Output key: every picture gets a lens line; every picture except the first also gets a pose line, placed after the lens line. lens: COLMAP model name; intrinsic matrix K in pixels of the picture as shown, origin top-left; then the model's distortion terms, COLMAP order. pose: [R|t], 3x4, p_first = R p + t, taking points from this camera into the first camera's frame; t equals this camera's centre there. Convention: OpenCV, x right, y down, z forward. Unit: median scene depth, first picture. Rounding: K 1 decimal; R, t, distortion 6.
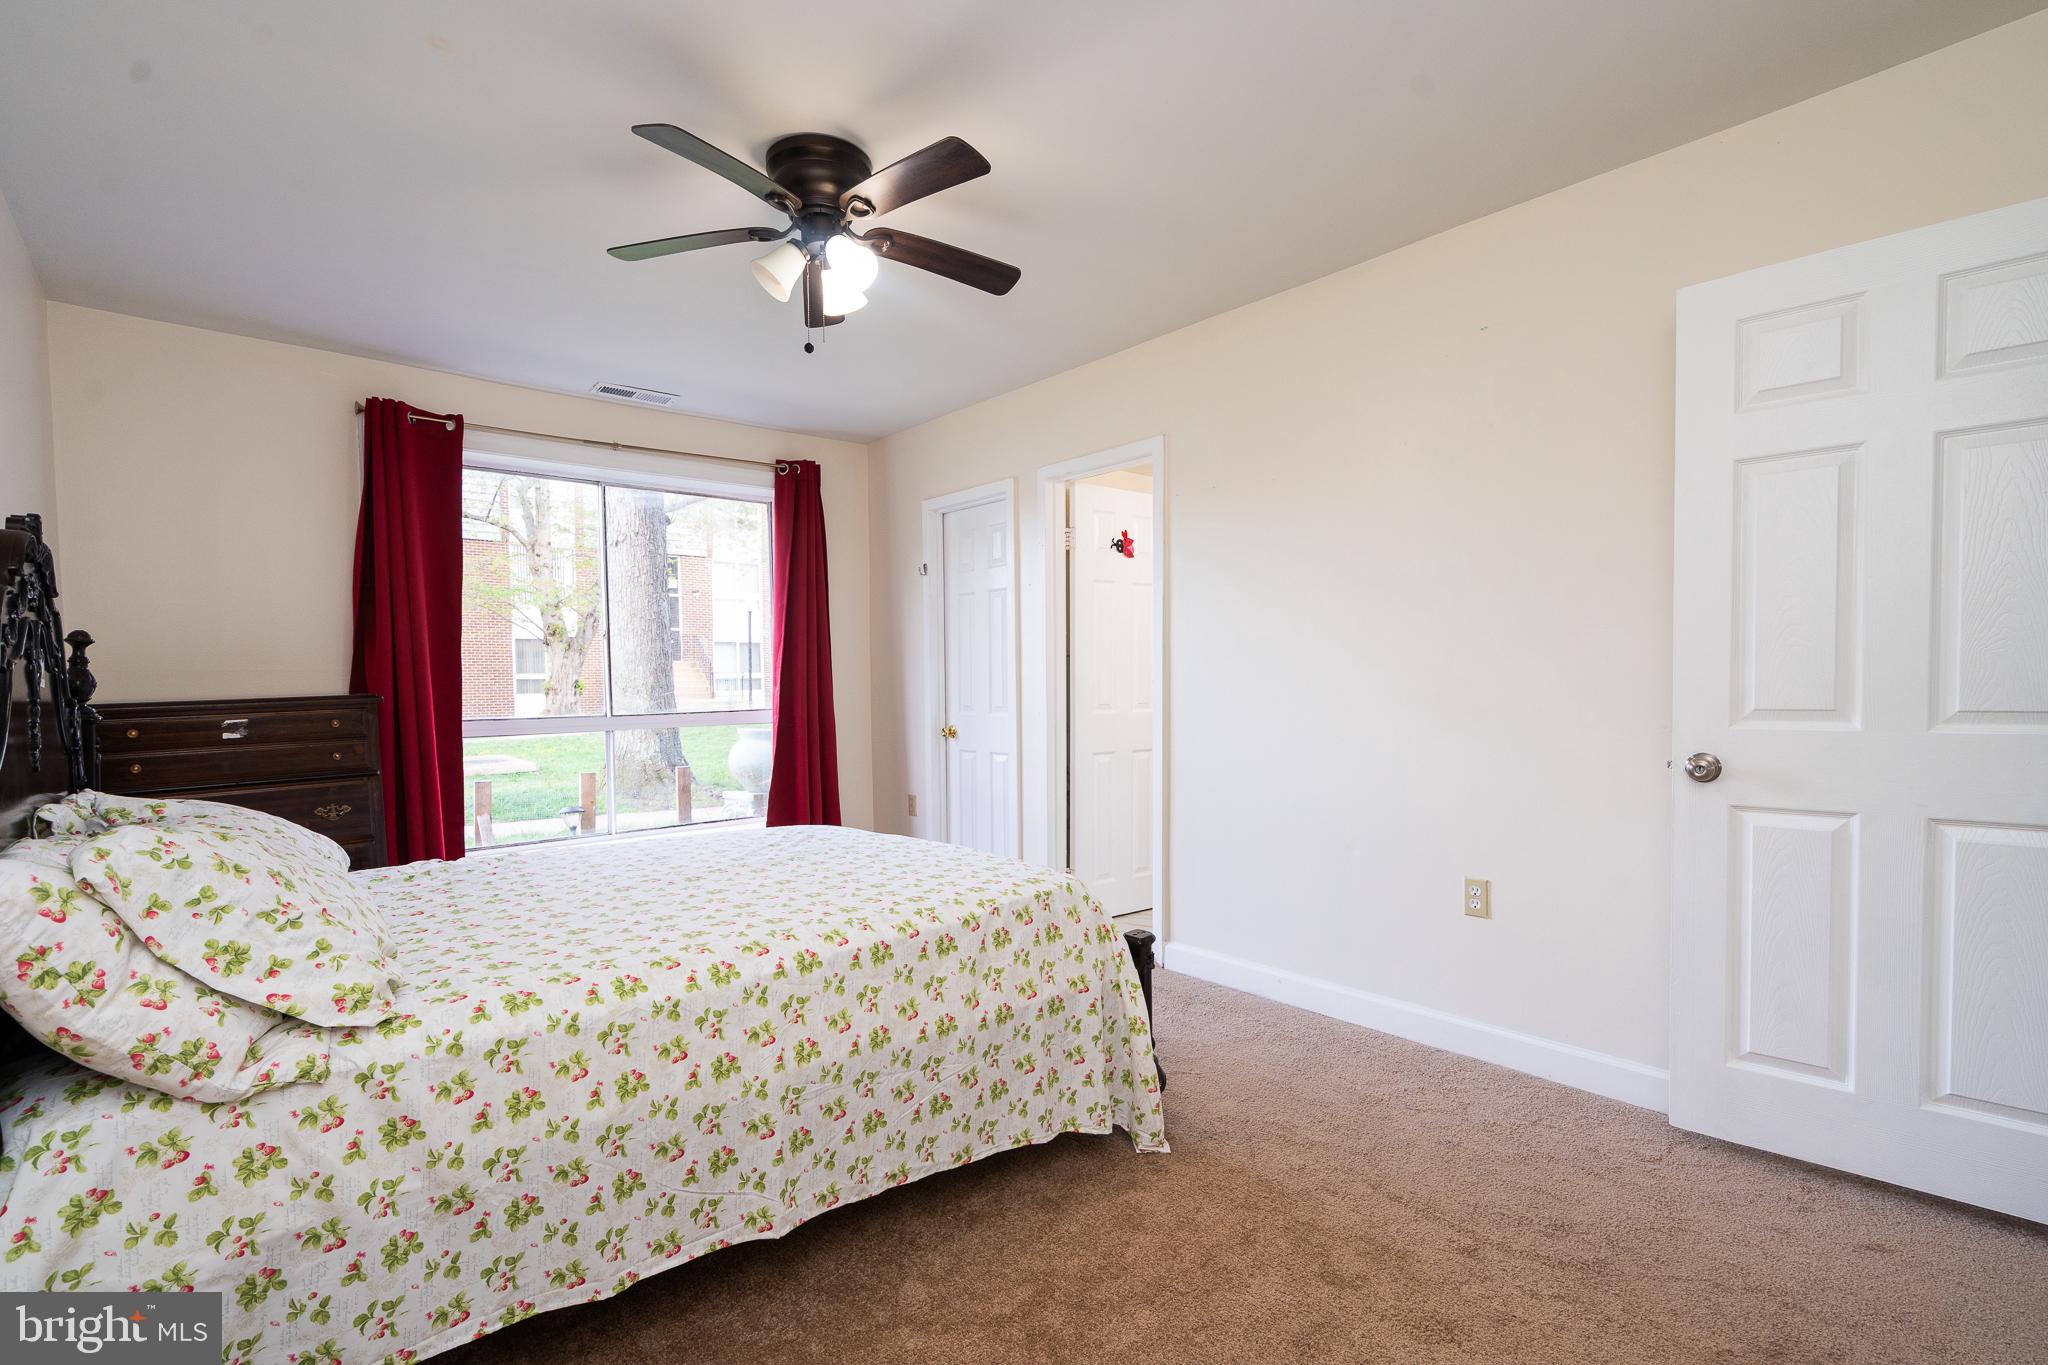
lens RADIAL K [[933.5, 0, 1011.2], [0, 933.5, 674.3], [0, 0, 1]] dist [-0.000117, 0.000722]
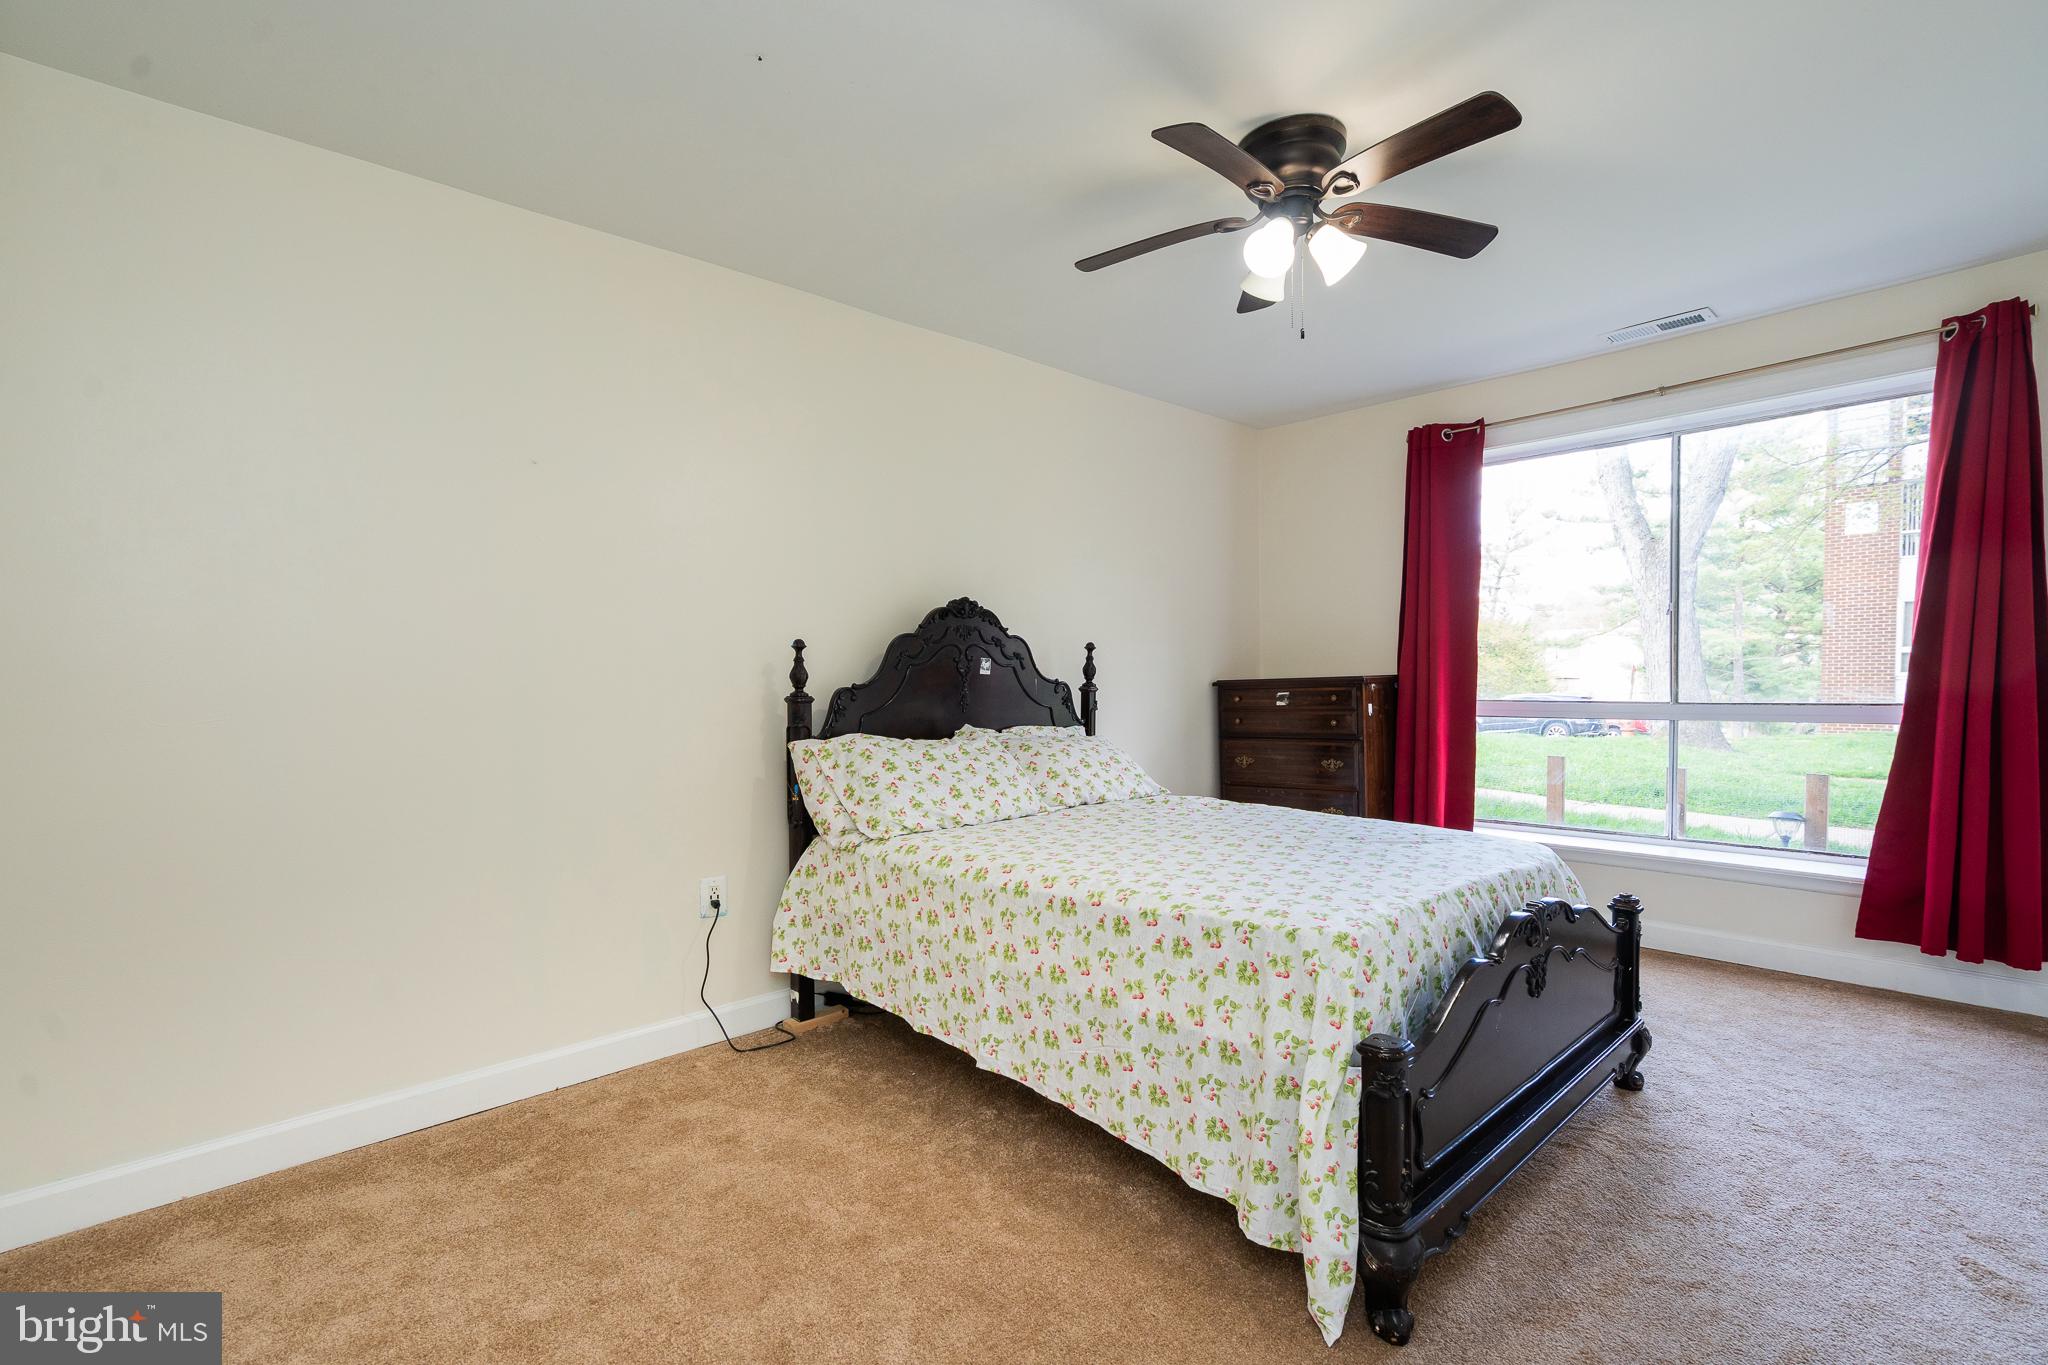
lens RADIAL K [[933.5, 0, 1011.2], [0, 933.5, 674.3], [0, 0, 1]] dist [-0.000117, 0.000722]
pose [[0.044414, 0.012158, -0.998939, 0.899273], [0.018105, 0.999752, 0.012973, -0.009102], [0.998849, -0.018662, 0.044183, 0.771019]]
